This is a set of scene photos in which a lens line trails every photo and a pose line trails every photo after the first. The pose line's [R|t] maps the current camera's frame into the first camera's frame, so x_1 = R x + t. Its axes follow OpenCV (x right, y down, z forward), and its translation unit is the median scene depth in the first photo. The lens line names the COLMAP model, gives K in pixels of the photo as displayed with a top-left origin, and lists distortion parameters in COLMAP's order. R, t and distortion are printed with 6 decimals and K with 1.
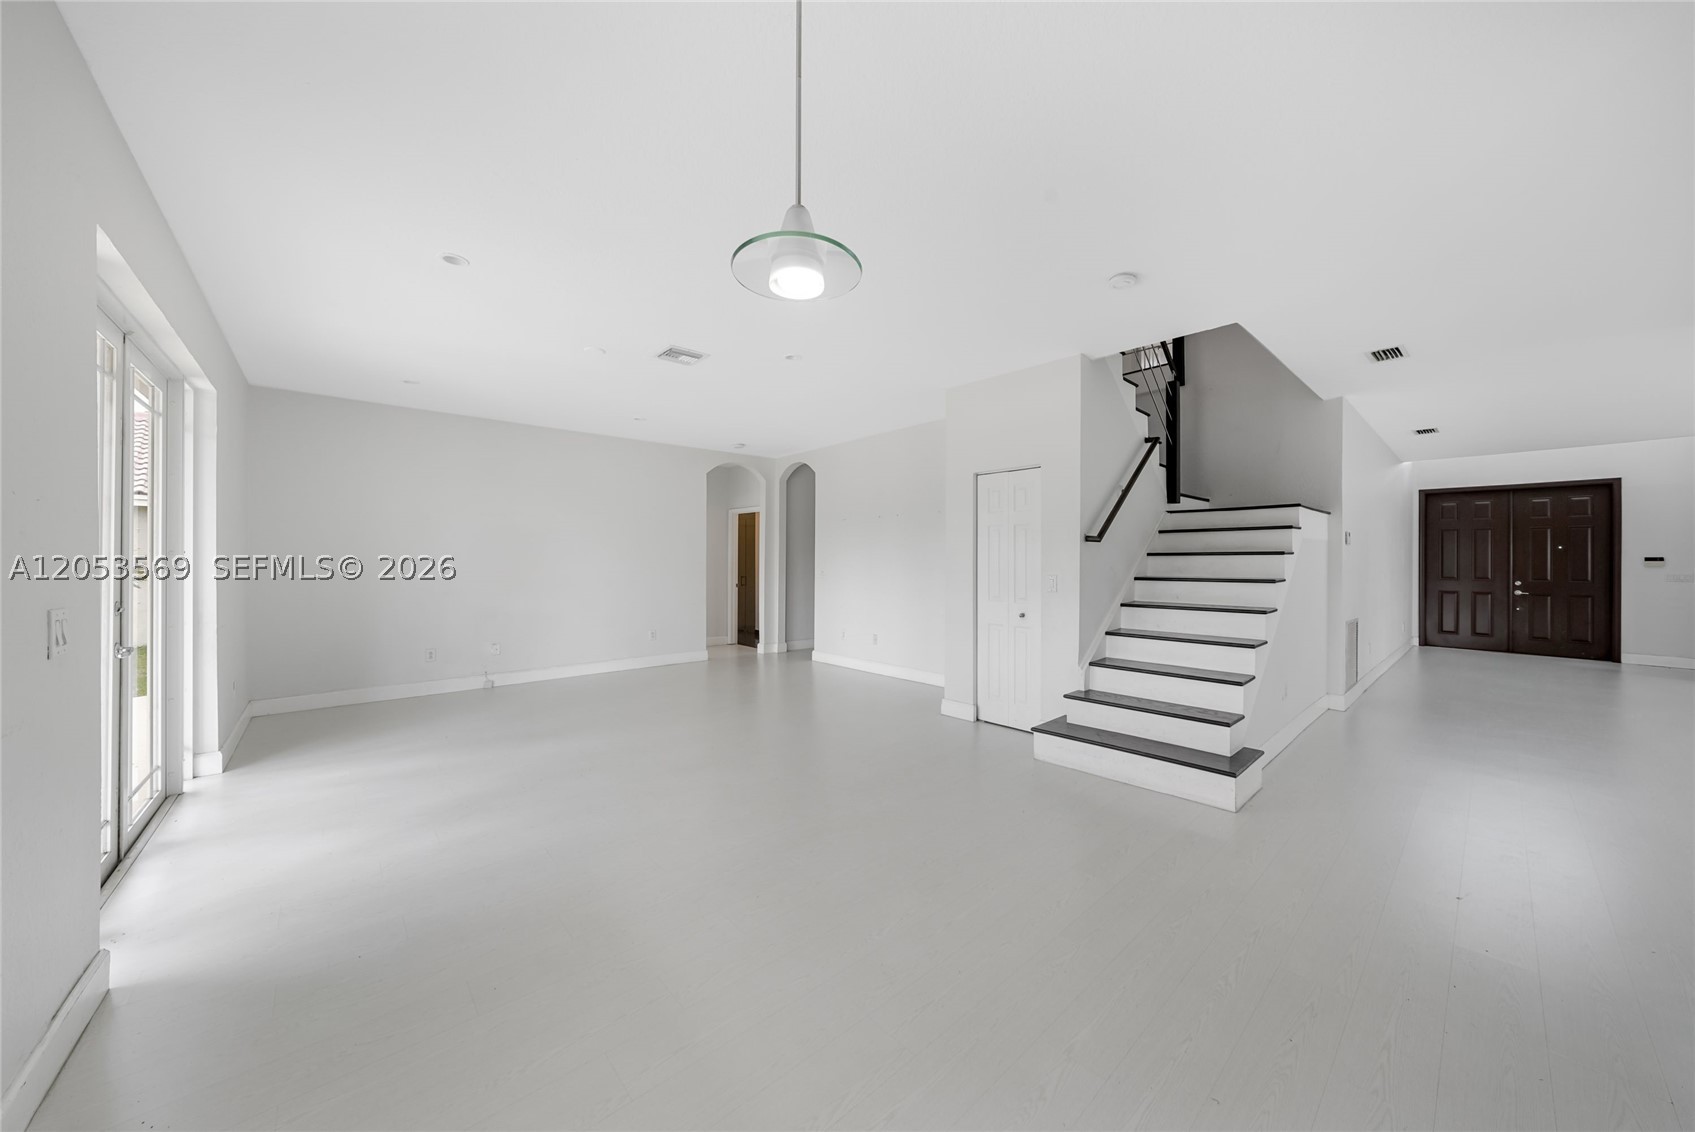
lens RADIAL K [[595.3, 0, 847.9], [0, 595.3, 561.1], [0, 0, 1]] dist [-0.012379, 0.002775]
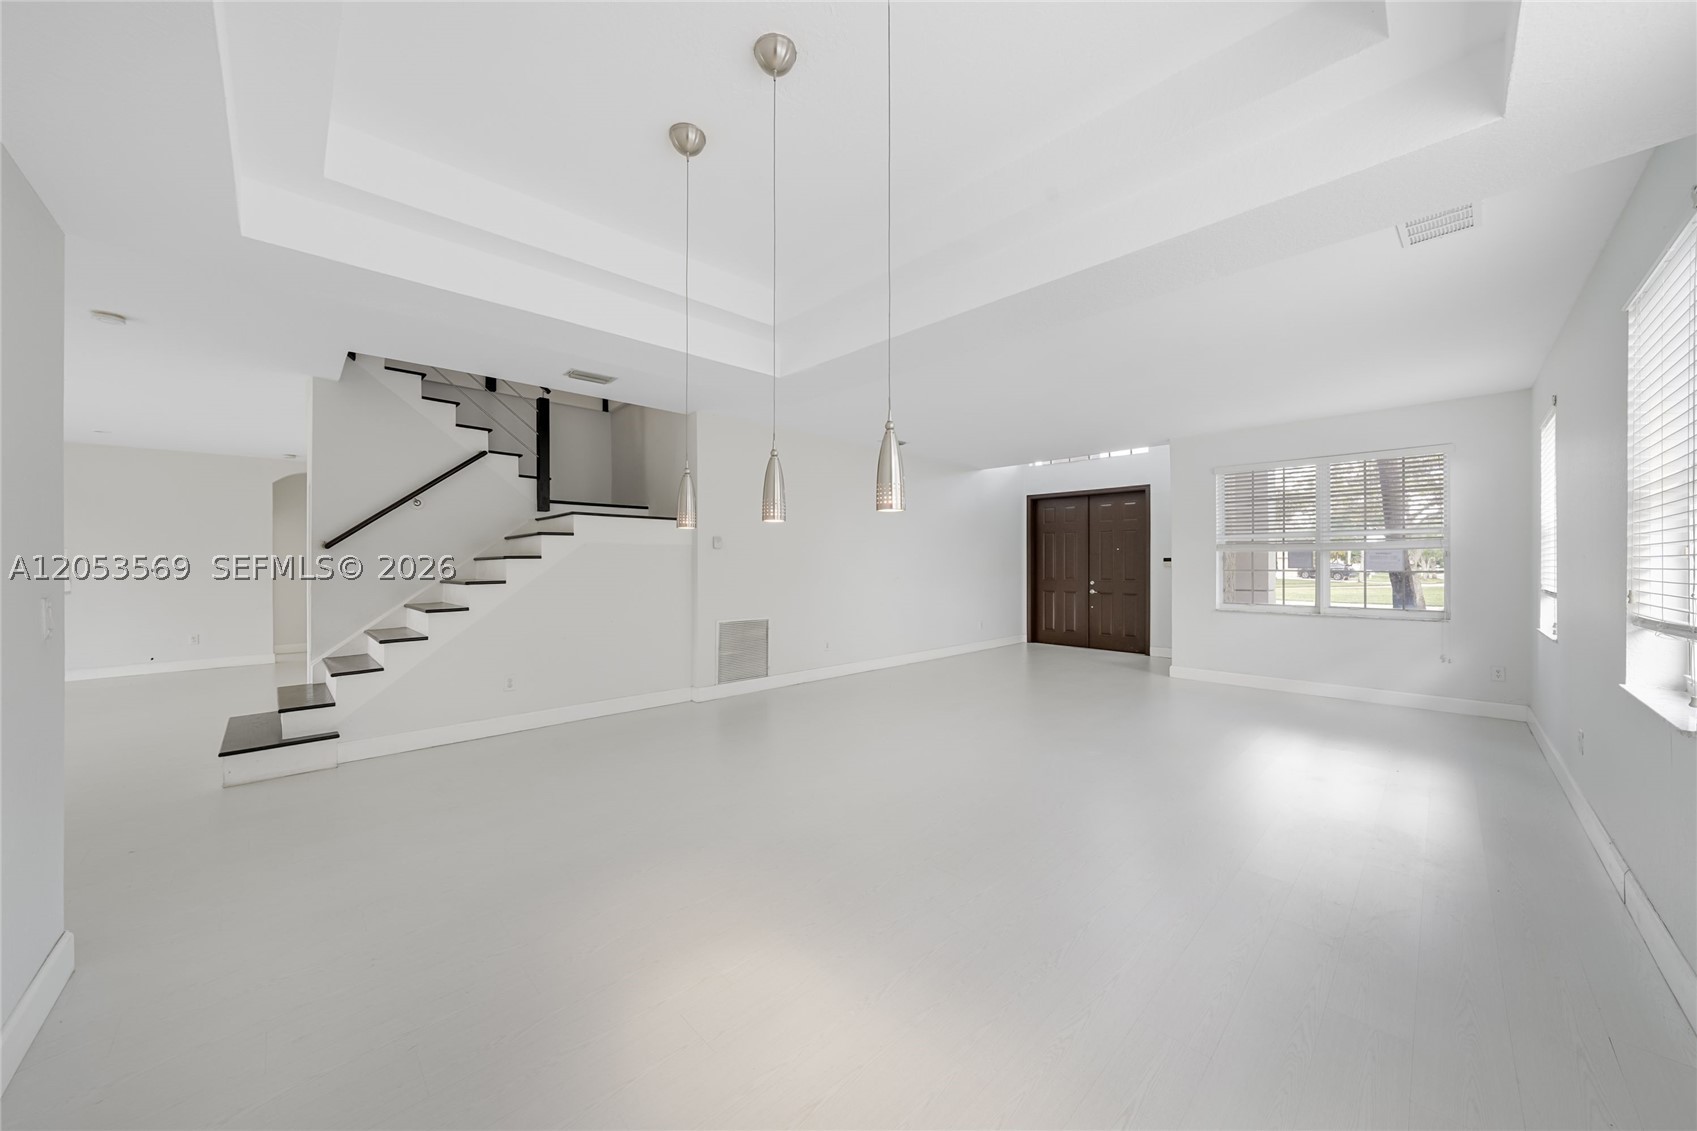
lens RADIAL K [[596.0, 0, 848.8], [0, 596.0, 562.8], [0, 0, 1]] dist [-0.012379, 0.002775]
pose [[0.999301, -0.006454, 0.036835, 0.873520], [0.006546, 0.999976, -0.002370, 0.001818], [-0.036819, 0.002610, 0.999319, -0.081486]]
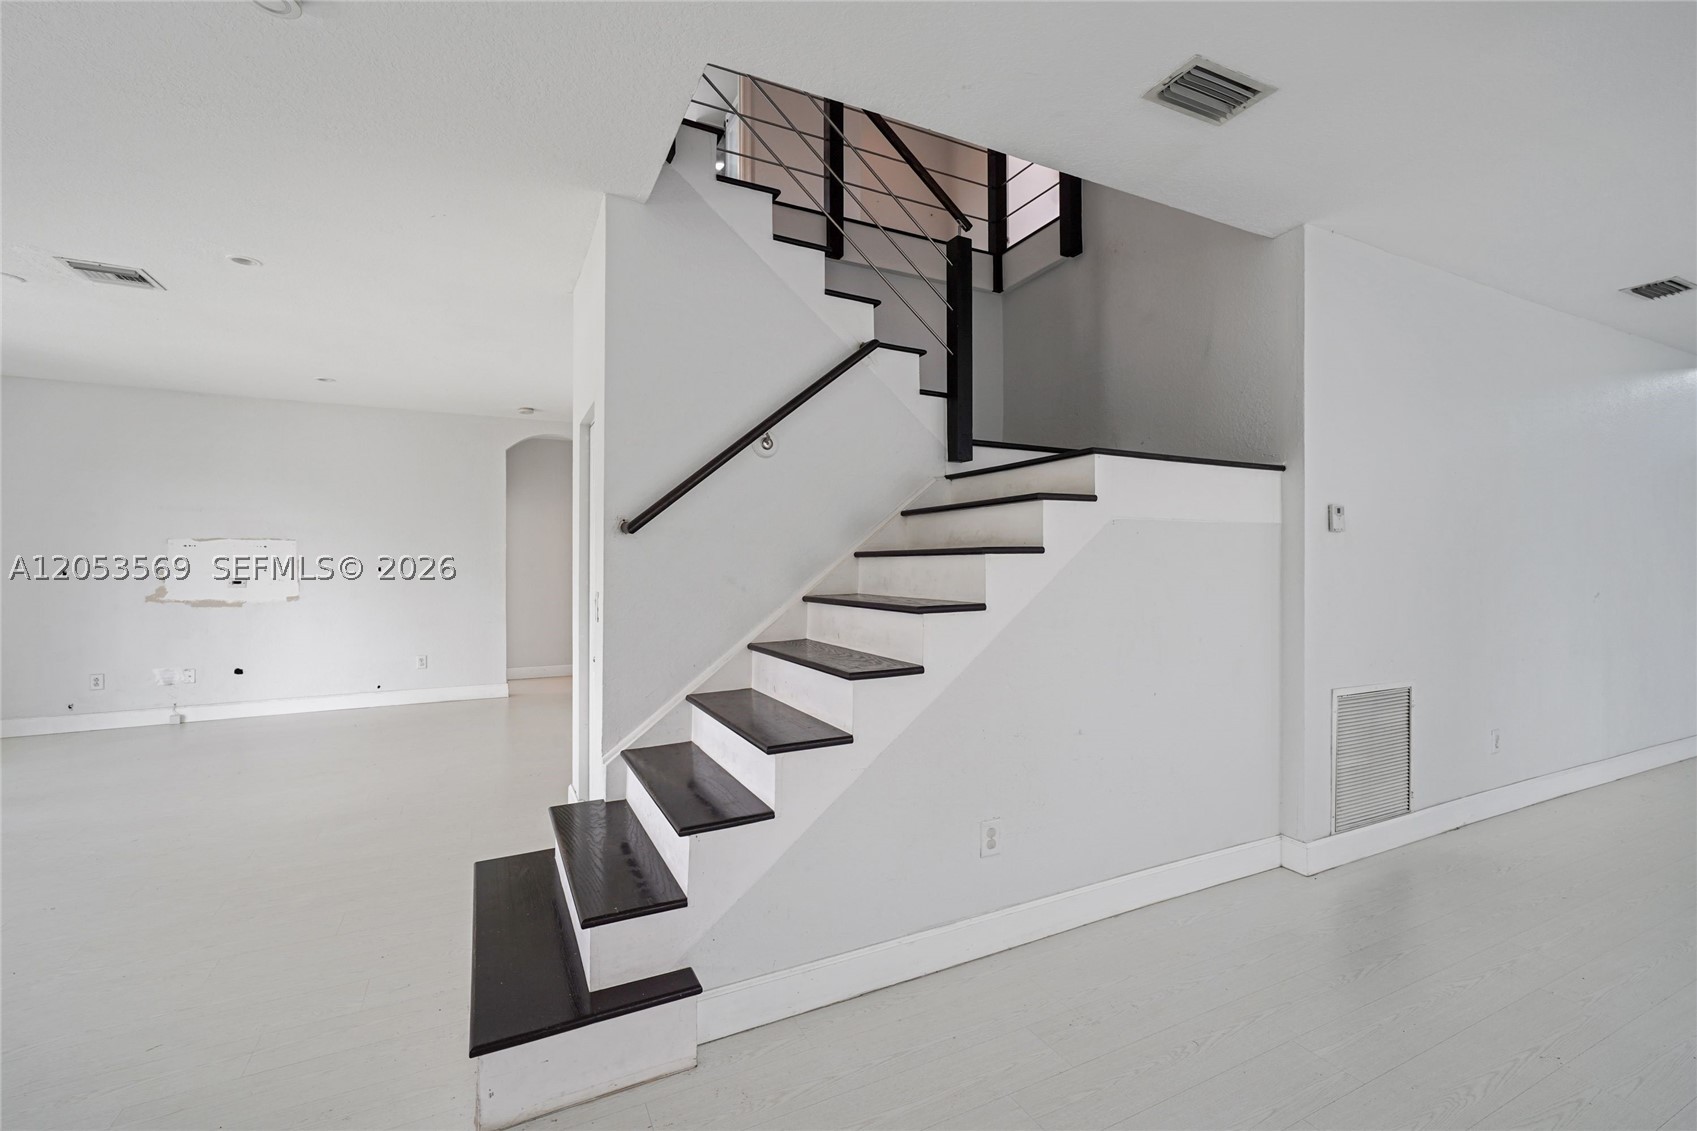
lens RADIAL K [[732.8, 0, 853.9], [0, 732.8, 567.0], [0, 0, 1]] dist [0.005419, 0.000159]
pose [[0.963830, -0.001556, -0.266514, 0.521876], [0.002763, 0.999988, 0.004152, -0.001929], [0.266504, -0.004738, 0.963822, 0.260811]]
